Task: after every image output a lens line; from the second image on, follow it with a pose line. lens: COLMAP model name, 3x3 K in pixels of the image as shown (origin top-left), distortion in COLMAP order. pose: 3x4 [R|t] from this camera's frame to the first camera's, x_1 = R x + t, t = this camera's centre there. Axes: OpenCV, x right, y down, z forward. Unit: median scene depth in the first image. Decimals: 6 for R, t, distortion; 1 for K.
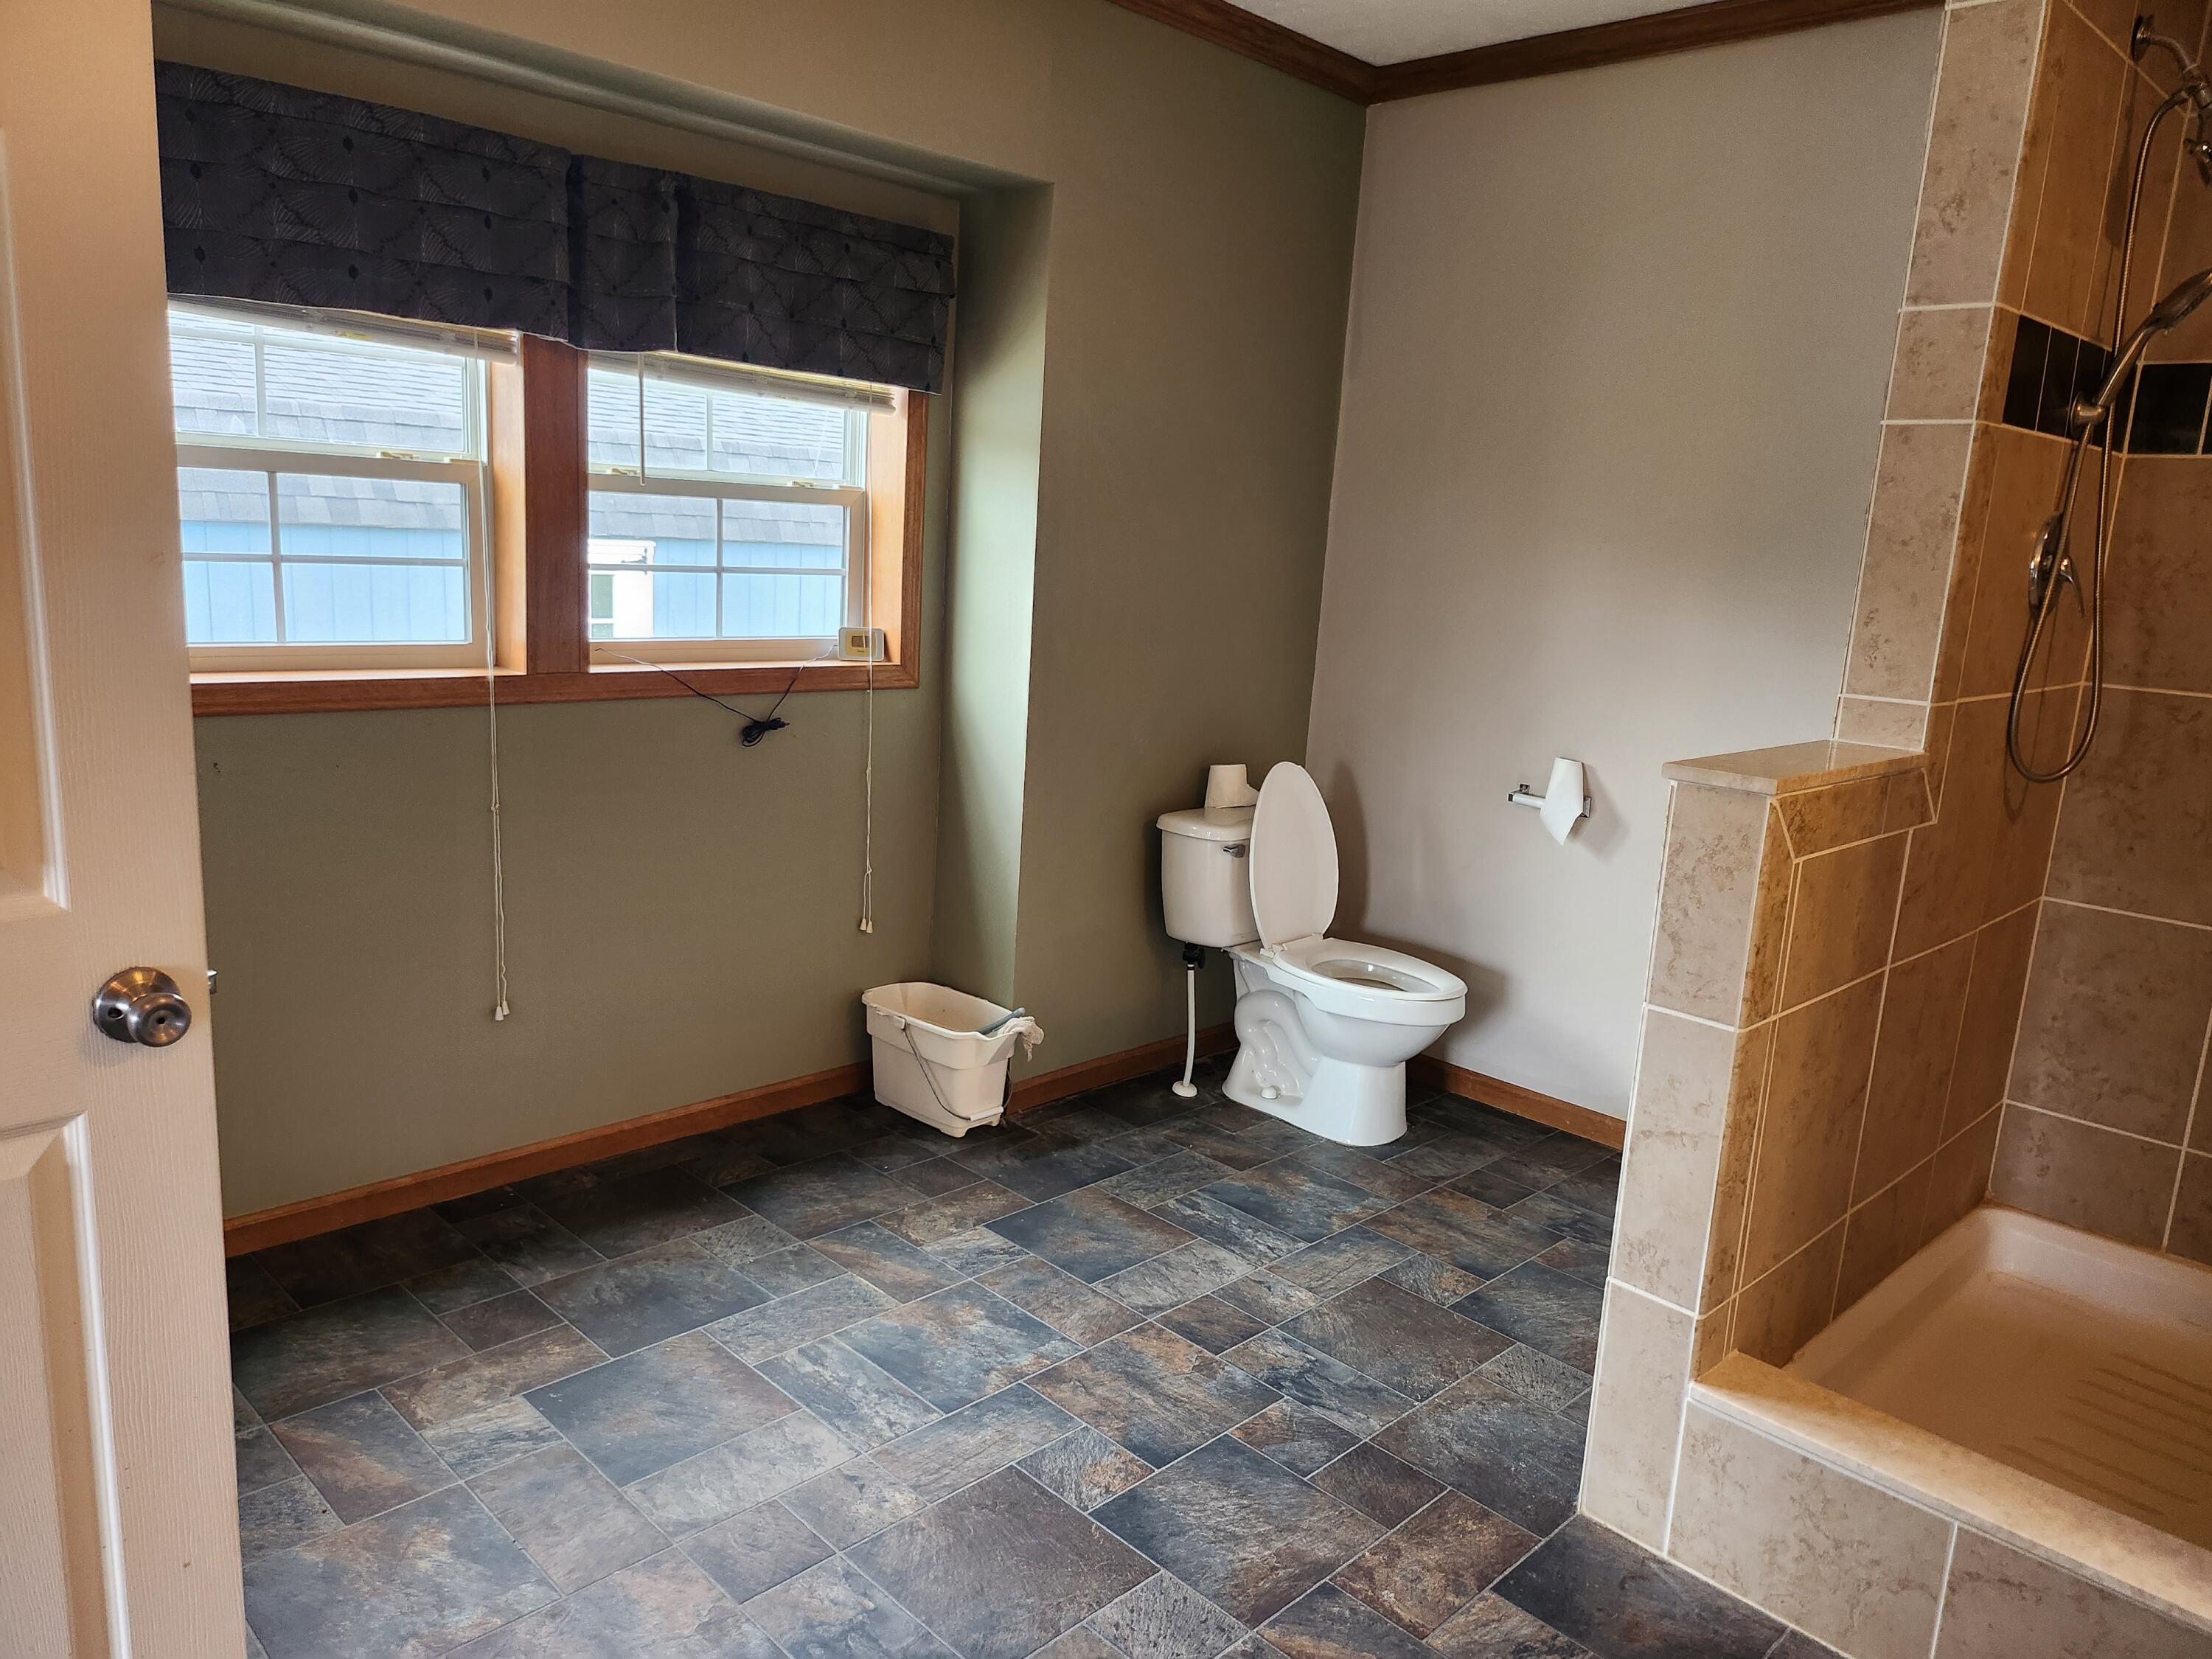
lens RADIAL K [[1565.0, 0, 1108.2], [0, 1565.0, 836.1], [0, 0, 1]] dist [0.029572, -0.025019]
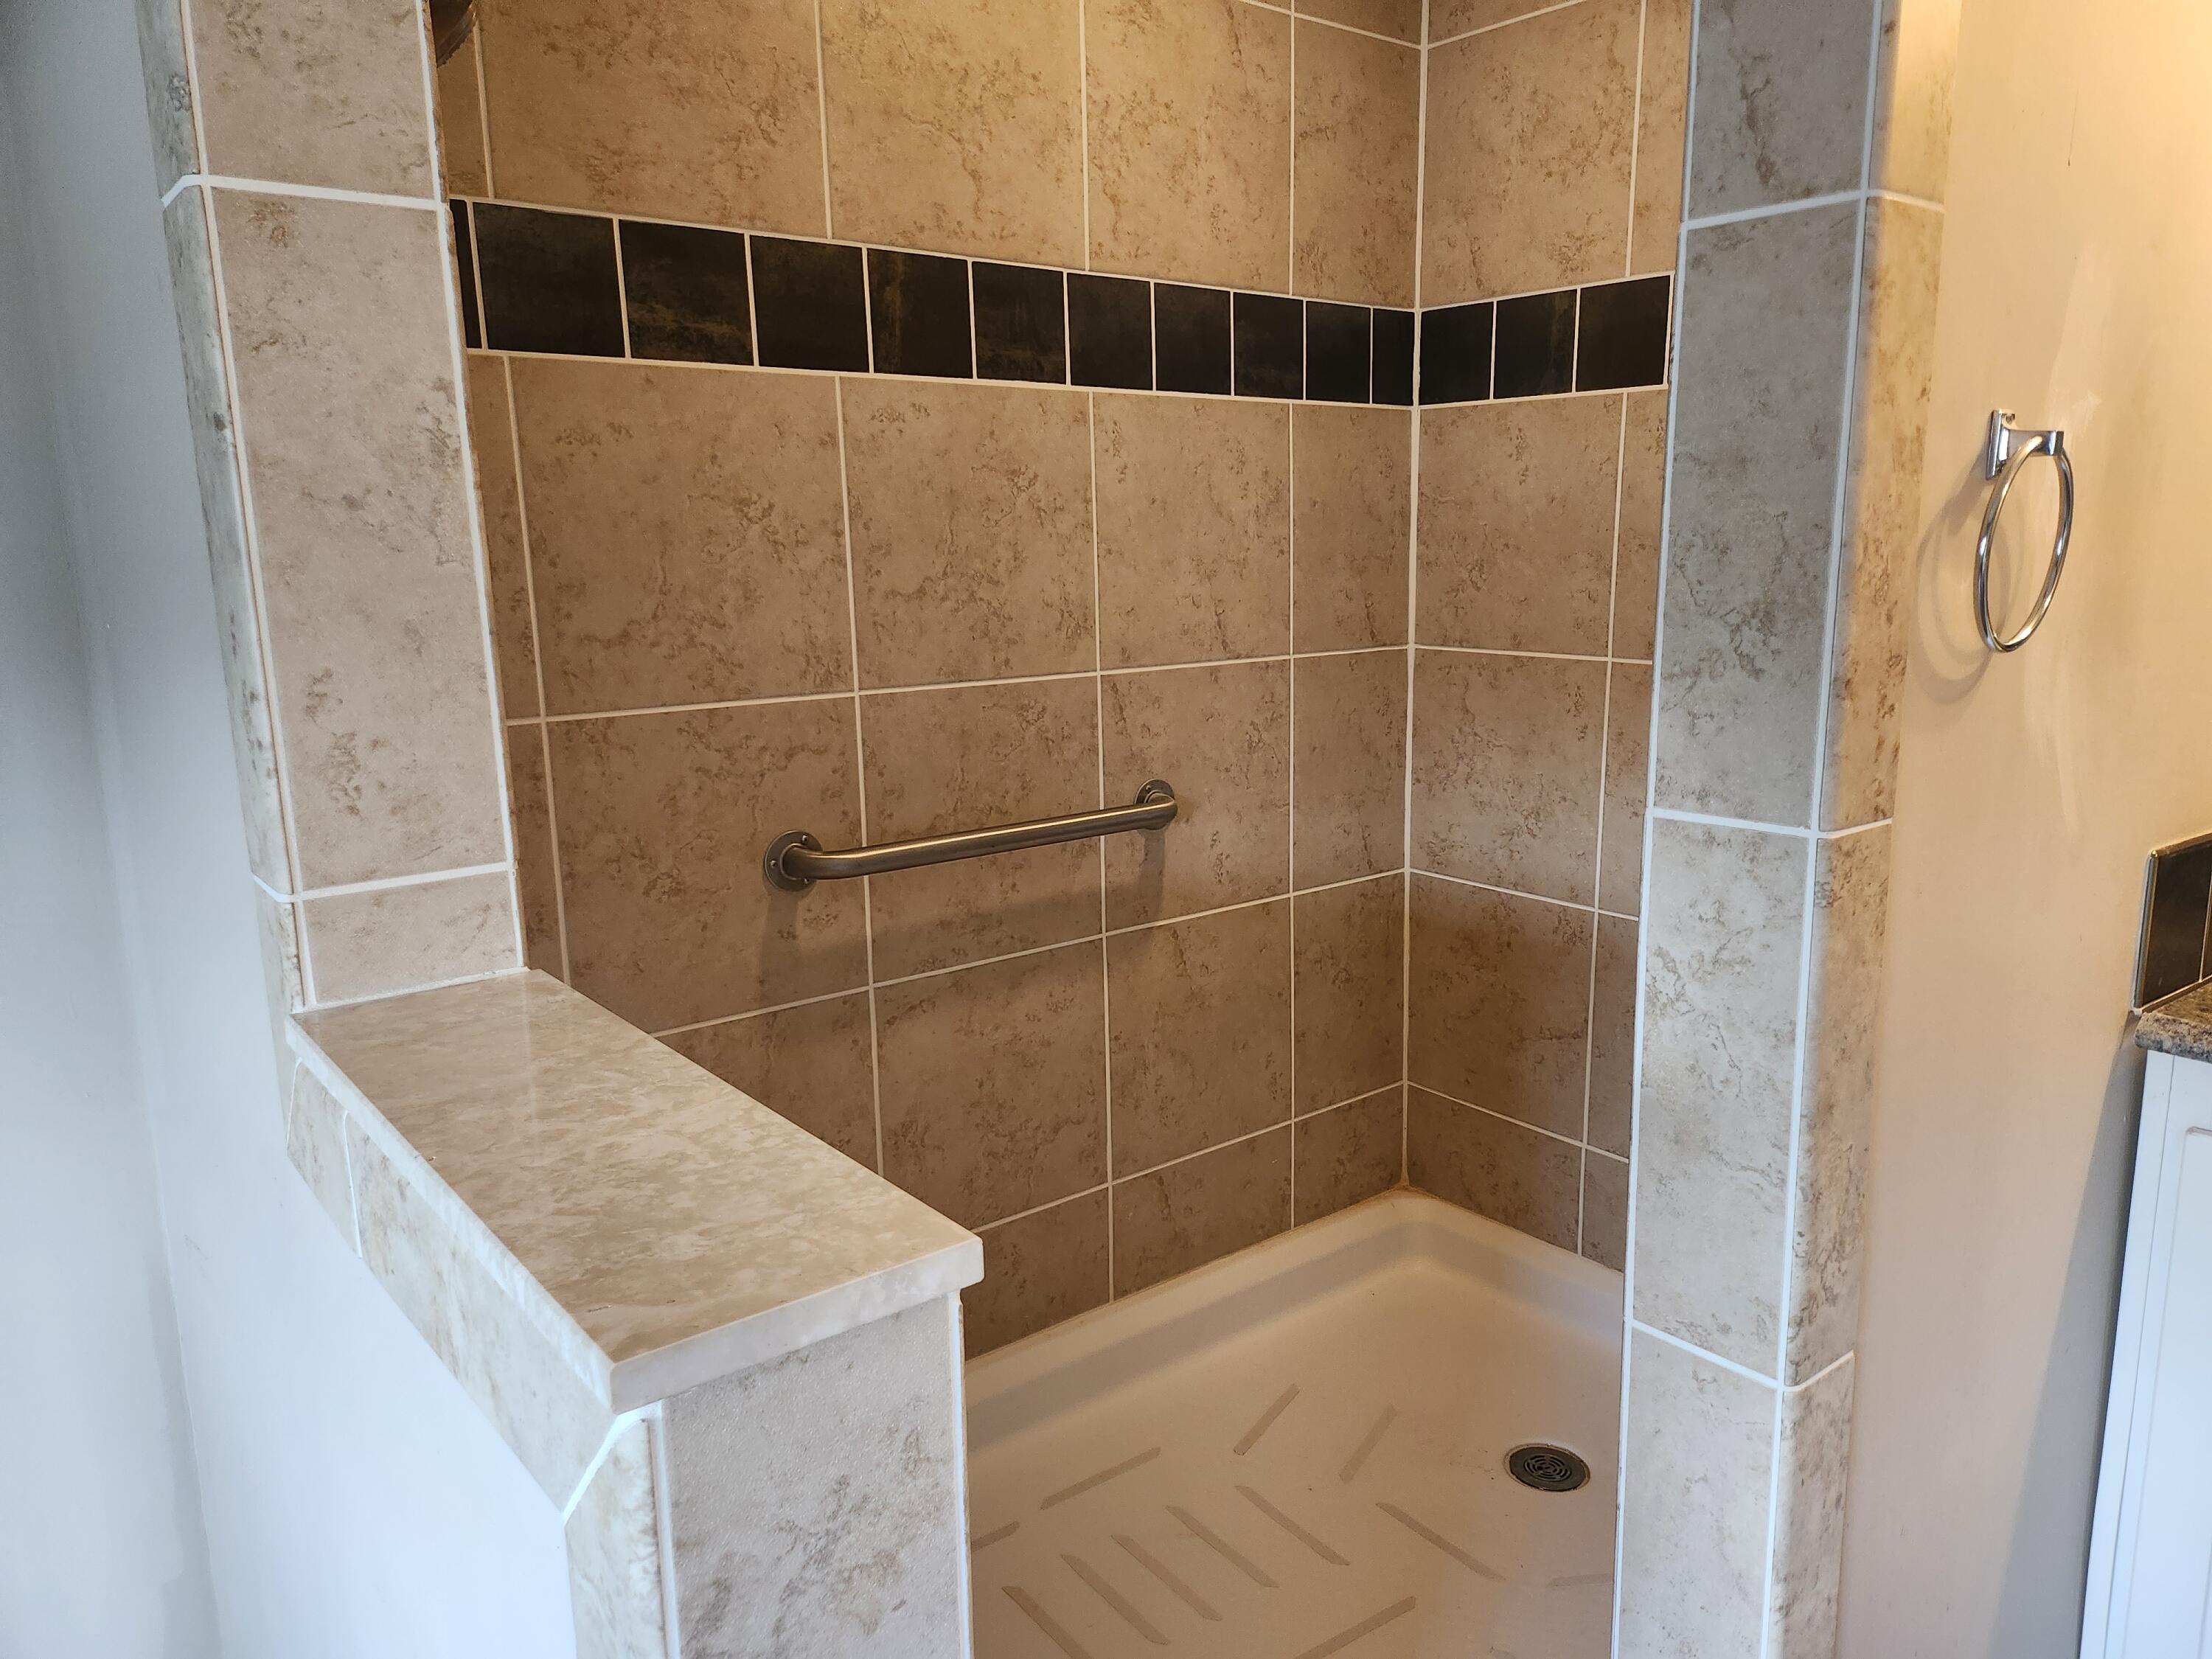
lens RADIAL K [[1565.0, 0, 1121.2], [0, 1565.0, 844.8], [0, 0, 1]] dist [0.029572, -0.025019]
pose [[0.106725, -0.248404, 0.962759, 0.118112], [0.221091, 0.949977, 0.220598, -0.148491], [-0.969396, 0.189314, 0.156306, 0.763820]]
